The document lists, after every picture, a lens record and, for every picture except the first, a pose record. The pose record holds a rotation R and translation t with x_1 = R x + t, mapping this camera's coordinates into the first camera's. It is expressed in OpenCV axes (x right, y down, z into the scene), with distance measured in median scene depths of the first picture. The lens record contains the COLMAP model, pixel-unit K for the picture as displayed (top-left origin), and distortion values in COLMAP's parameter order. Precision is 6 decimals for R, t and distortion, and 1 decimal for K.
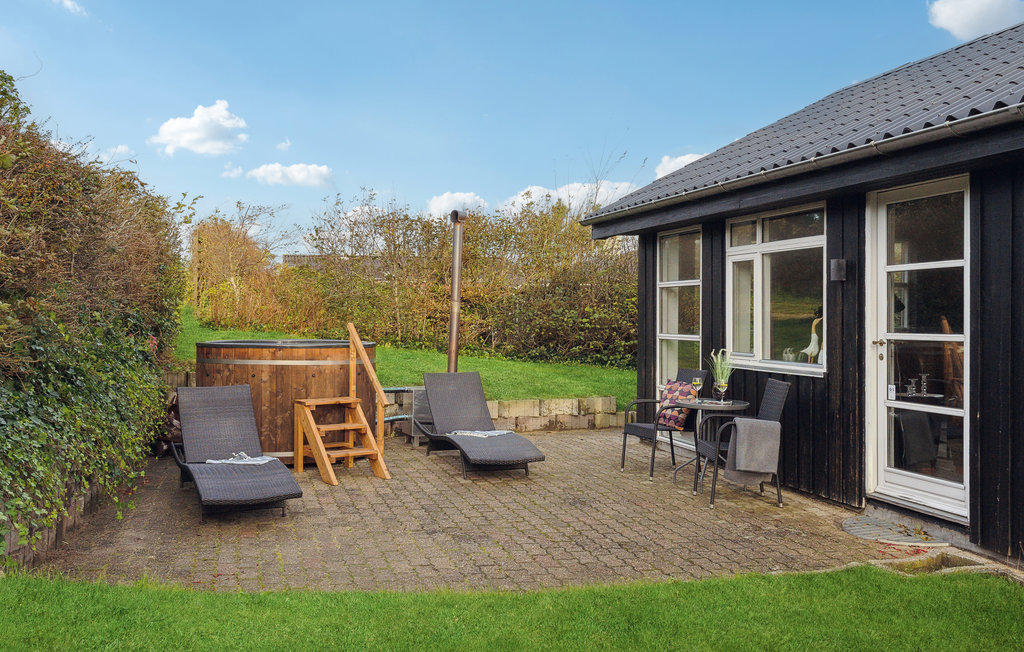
lens RADIAL K [[1009.9, 0, 513.8], [0, 1009.9, 328.9], [0, 0, 1]] dist [0.037435, 0.000000]
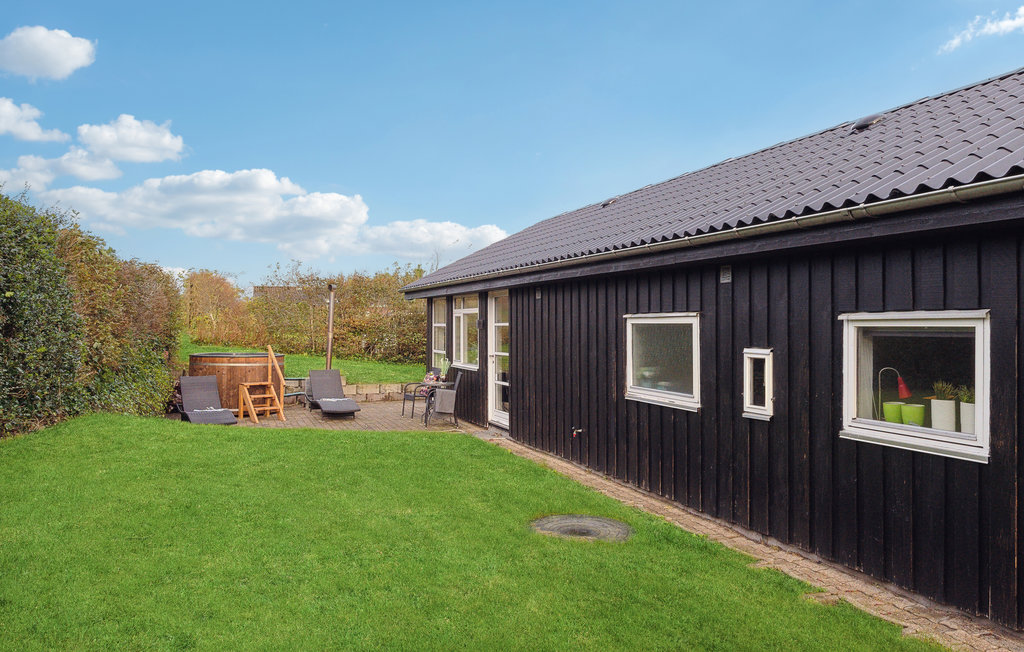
lens RADIAL K [[724.6, 0, 507.4], [0, 724.6, 323.6], [0, 0, 1]] dist [-0.006199, -0.001678]
pose [[0.993658, 0.005994, 0.112286, 0.150561], [-0.003496, 0.999742, -0.022427, -0.017928], [-0.112392, 0.021892, 0.993423, -0.493153]]
